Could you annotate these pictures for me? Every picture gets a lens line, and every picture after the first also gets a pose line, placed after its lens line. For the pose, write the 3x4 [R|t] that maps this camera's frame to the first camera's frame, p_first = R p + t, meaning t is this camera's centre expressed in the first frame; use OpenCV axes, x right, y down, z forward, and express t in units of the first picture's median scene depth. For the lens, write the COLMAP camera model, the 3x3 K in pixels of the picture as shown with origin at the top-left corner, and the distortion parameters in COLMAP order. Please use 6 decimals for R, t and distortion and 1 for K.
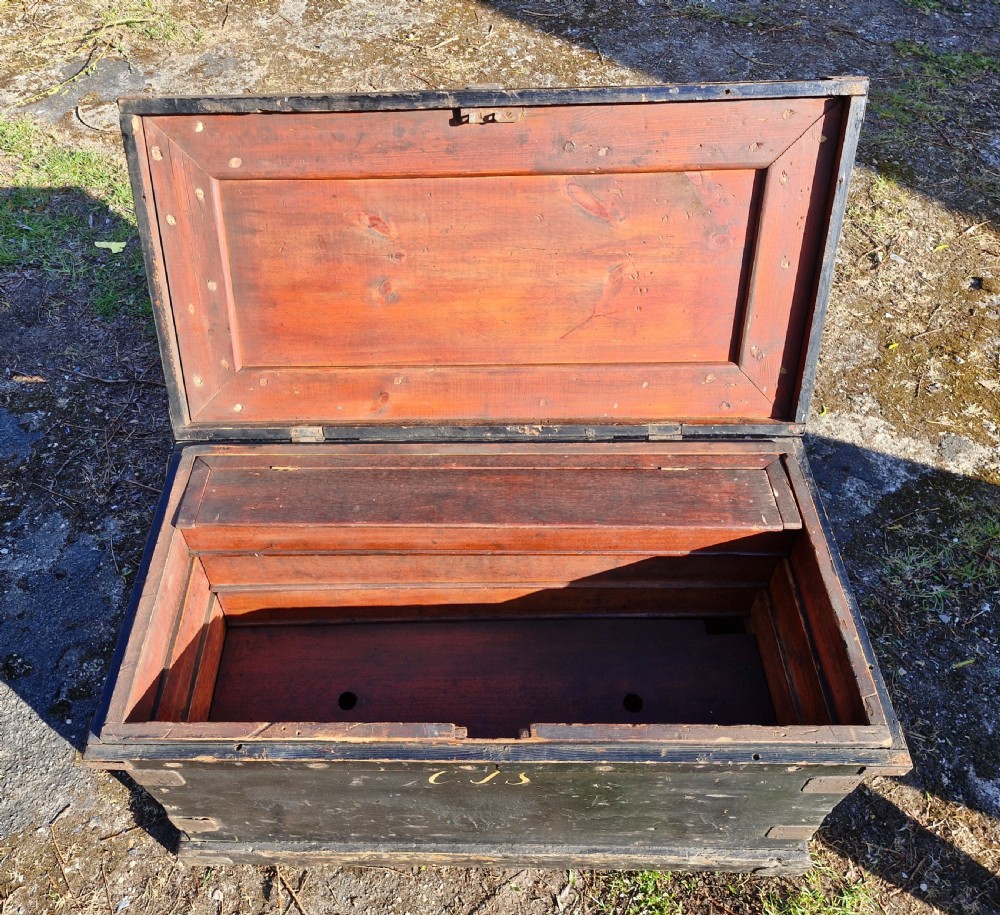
lens RADIAL K [[881.0, 0, 452.6], [0, 881.0, 412.5], [0, 0, 1]] dist [0.047211, -0.049740]
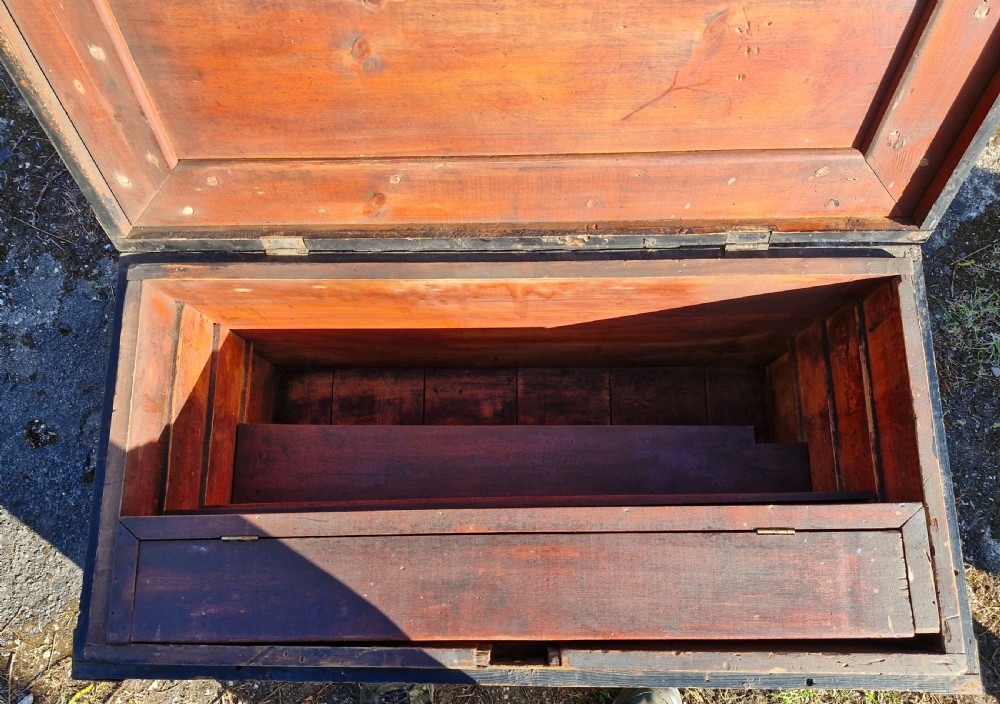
lens RADIAL K [[731.5, 0, 499.1], [0, 731.5, 391.8], [0, 0, 1]] dist [0.005003, 0.000068]
pose [[0.999913, -0.013113, -0.001218, 0.022890], [0.011977, 0.866991, 0.498180, -0.184200], [-0.005477, -0.498151, 0.867073, 0.382953]]
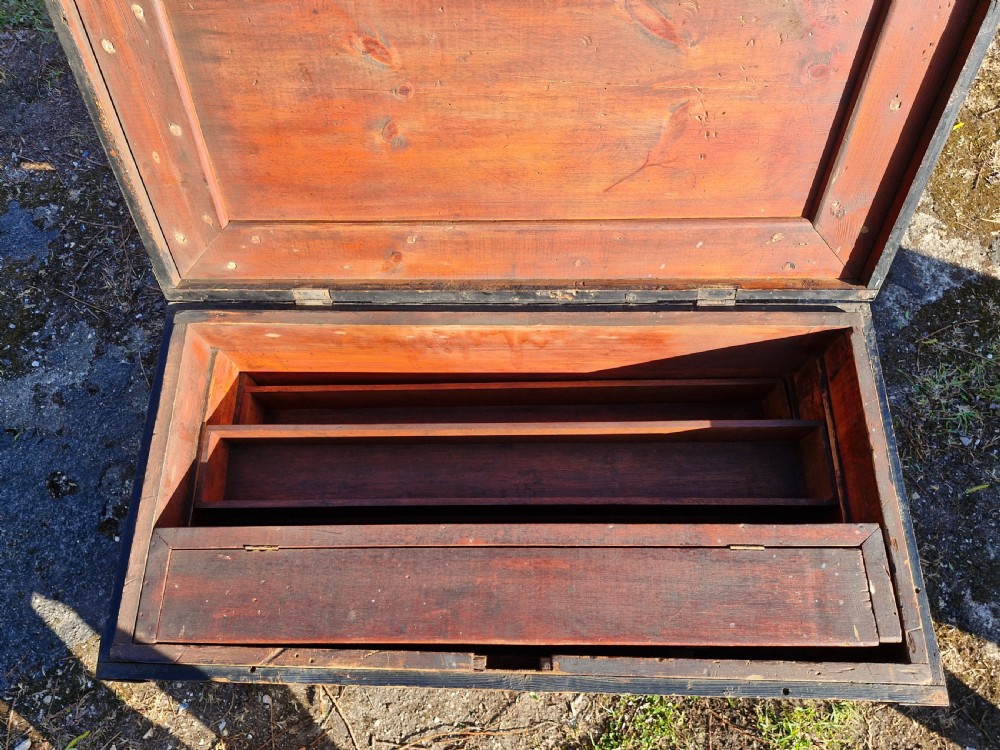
lens RADIAL K [[748.7, 0, 479.7], [0, 748.7, 389.6], [0, 0, 1]] dist [0.020109, -0.018867]
pose [[0.999910, 0.002675, -0.013162, 0.014712], [0.002158, 0.935245, 0.353994, -0.156970], [0.013257, -0.353990, 0.935155, 0.265210]]
